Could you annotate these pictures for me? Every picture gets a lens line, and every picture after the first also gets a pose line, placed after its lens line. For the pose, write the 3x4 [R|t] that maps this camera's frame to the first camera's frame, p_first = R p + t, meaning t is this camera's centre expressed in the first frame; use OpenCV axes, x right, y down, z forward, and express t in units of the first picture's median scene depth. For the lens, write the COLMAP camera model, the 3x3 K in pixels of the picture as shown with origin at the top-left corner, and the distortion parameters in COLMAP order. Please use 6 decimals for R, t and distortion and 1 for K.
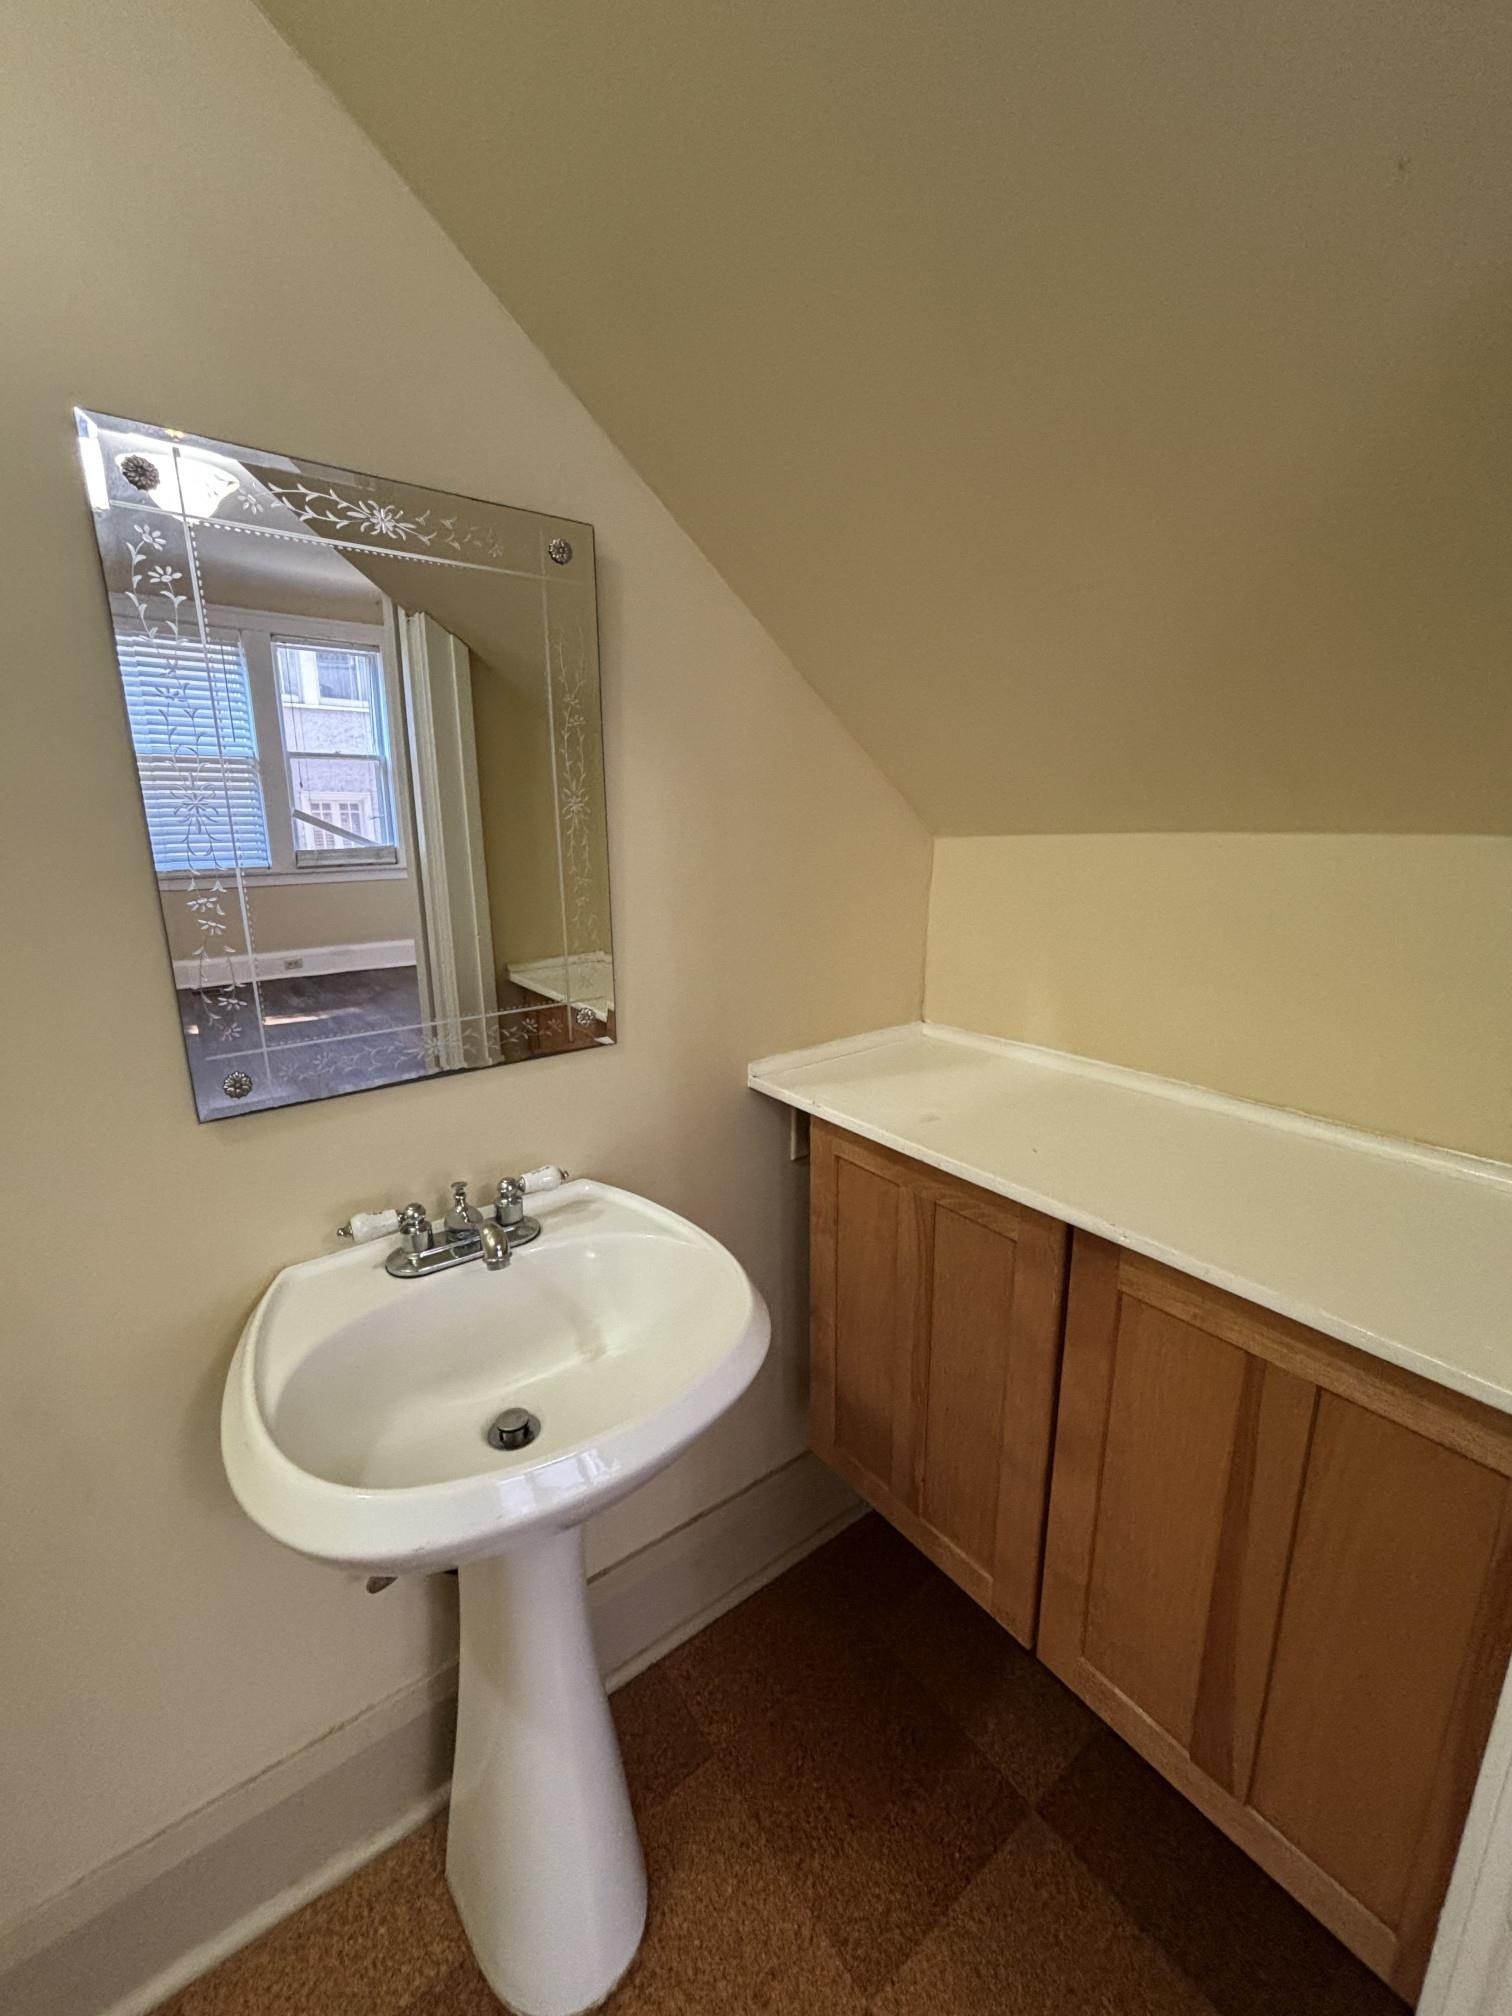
lens RADIAL K [[810.8, 0, 756.0], [0, 810.8, 1008.0], [0, 0, 1]] dist [-0.001565, -0.000484]
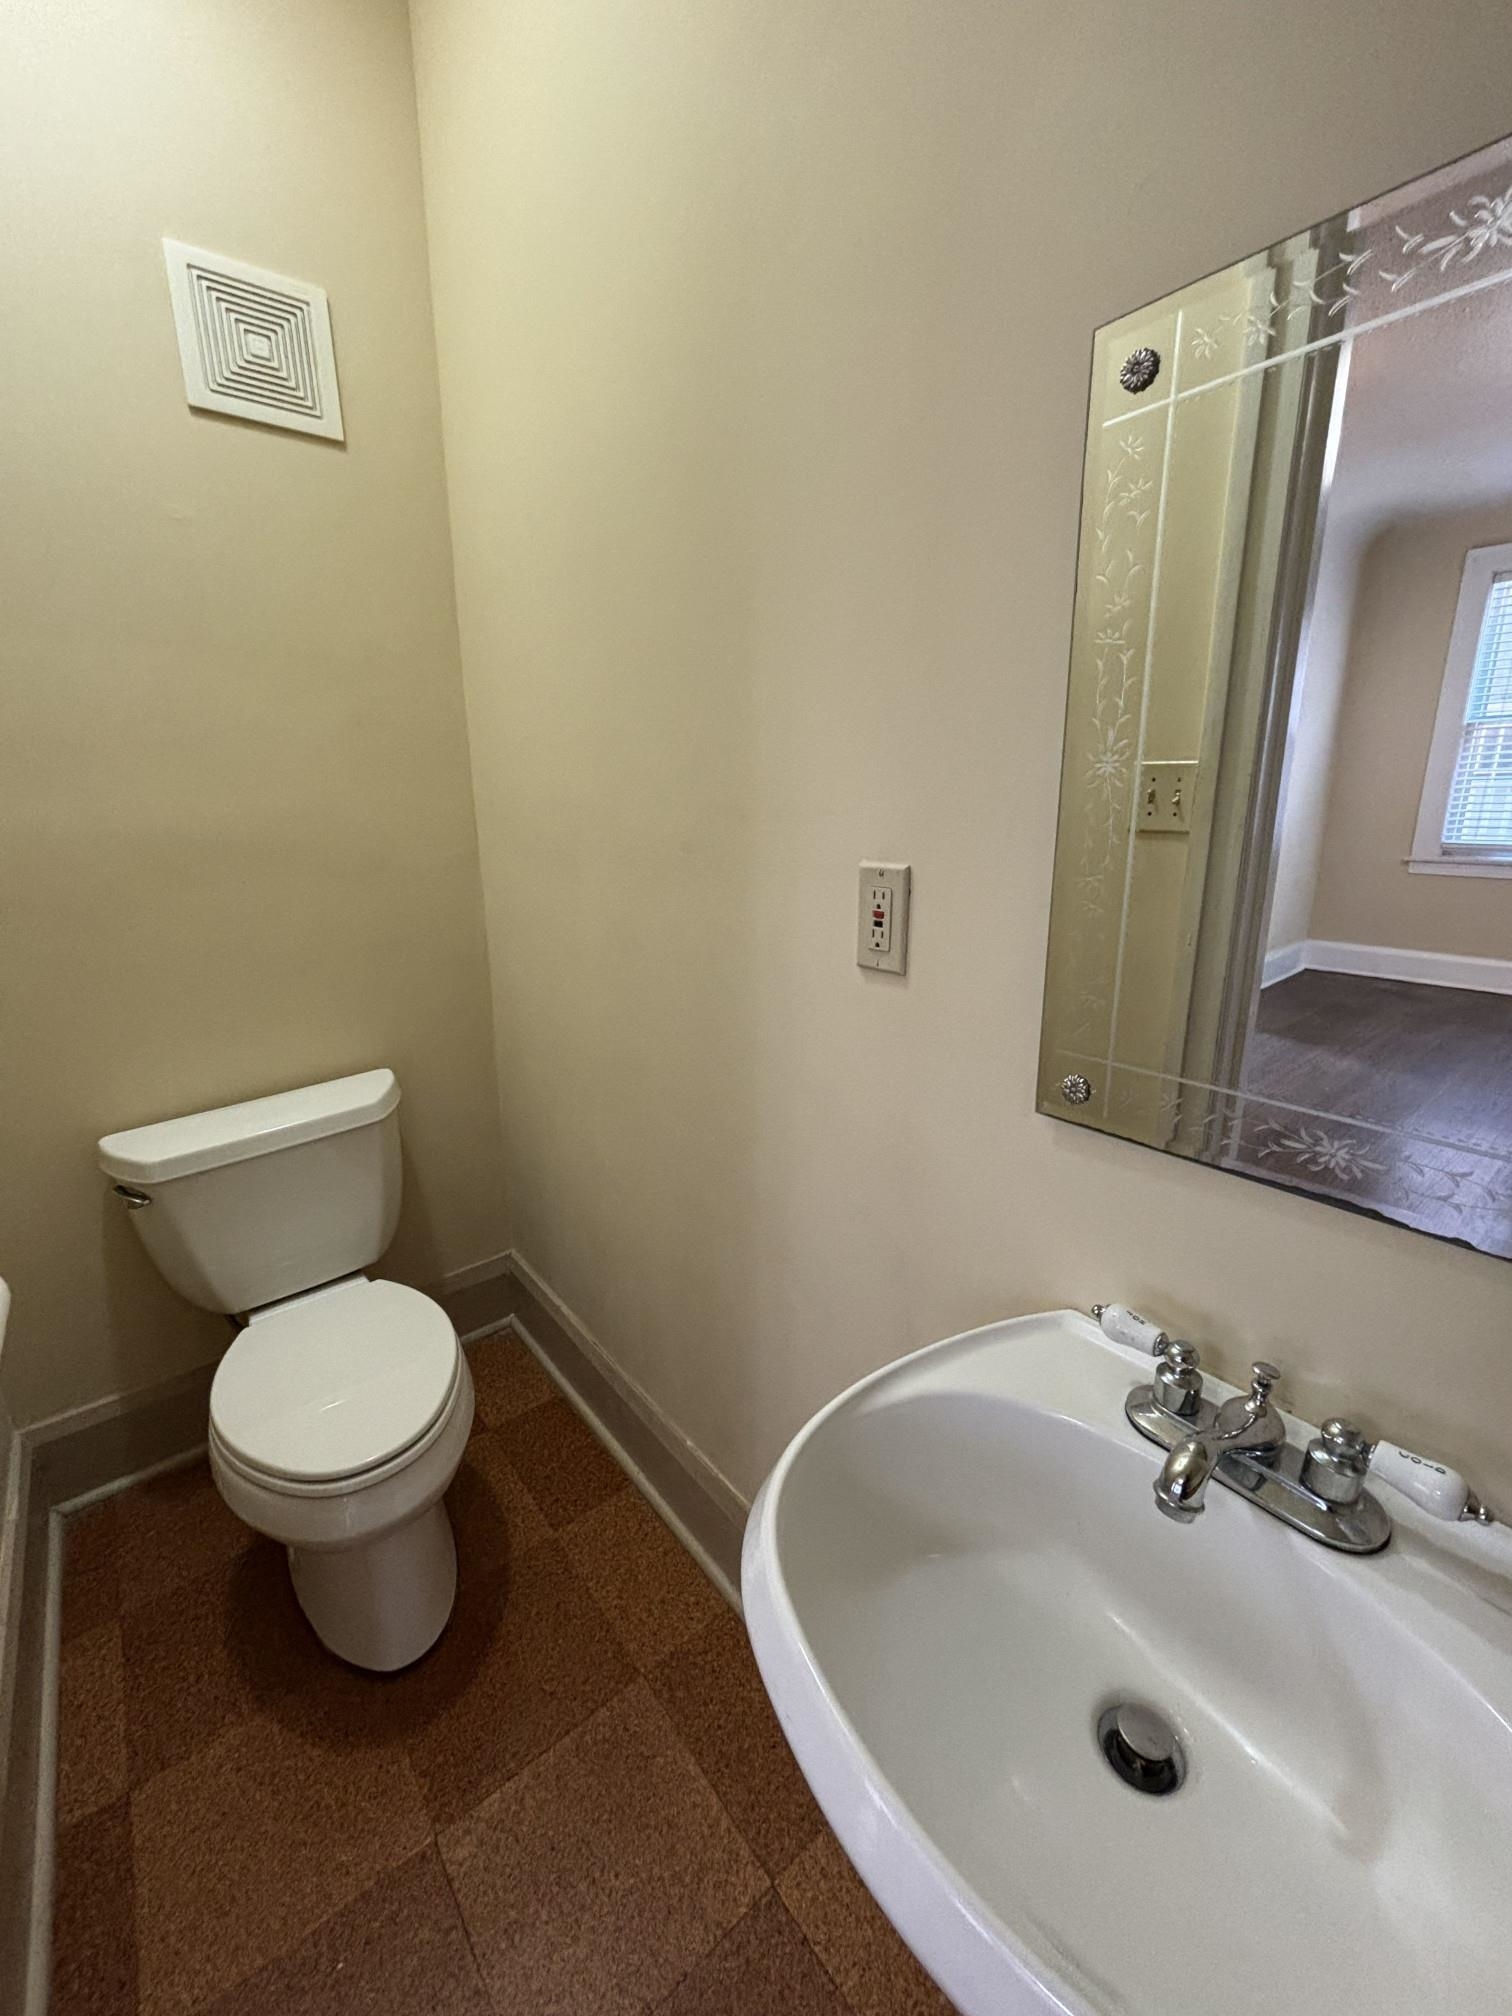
lens RADIAL K [[810.8, 0, 756.0], [0, 810.8, 1008.0], [0, 0, 1]] dist [-0.001565, -0.000484]
pose [[-0.006260, 0.242810, -0.970054, 0.165261], [-0.211623, 0.947779, 0.238600, -0.105773], [0.977331, 0.206779, 0.045451, 0.515129]]
